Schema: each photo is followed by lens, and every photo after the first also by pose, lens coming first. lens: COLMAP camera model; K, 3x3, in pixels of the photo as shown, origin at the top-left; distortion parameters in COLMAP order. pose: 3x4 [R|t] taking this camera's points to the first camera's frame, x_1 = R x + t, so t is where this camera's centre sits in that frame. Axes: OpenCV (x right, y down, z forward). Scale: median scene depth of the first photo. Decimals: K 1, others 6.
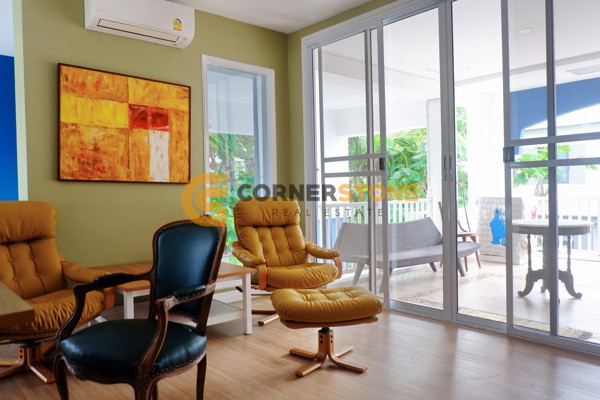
lens RADIAL K [[465.9, 0, 298.7], [0, 465.9, 199.7], [0, 0, 1]] dist [0.003296, -0.002684]
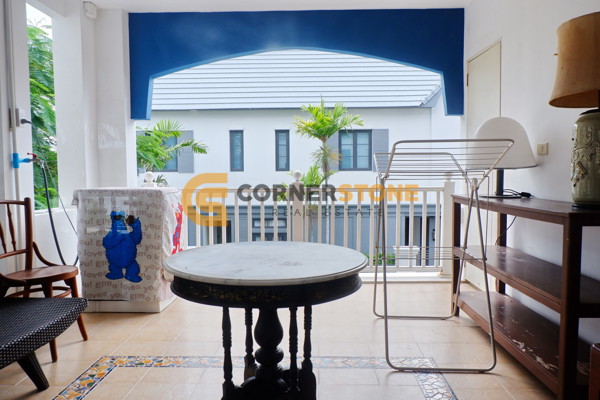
lens RADIAL K [[465.9, 0, 301.0], [0, 465.9, 202.3], [0, 0, 1]] dist [0.003296, -0.002684]
pose [[0.682852, -0.030155, 0.729934, 0.366079], [0.008836, 0.999416, 0.033021, -0.014485], [-0.730503, -0.016099, 0.682720, 0.968245]]
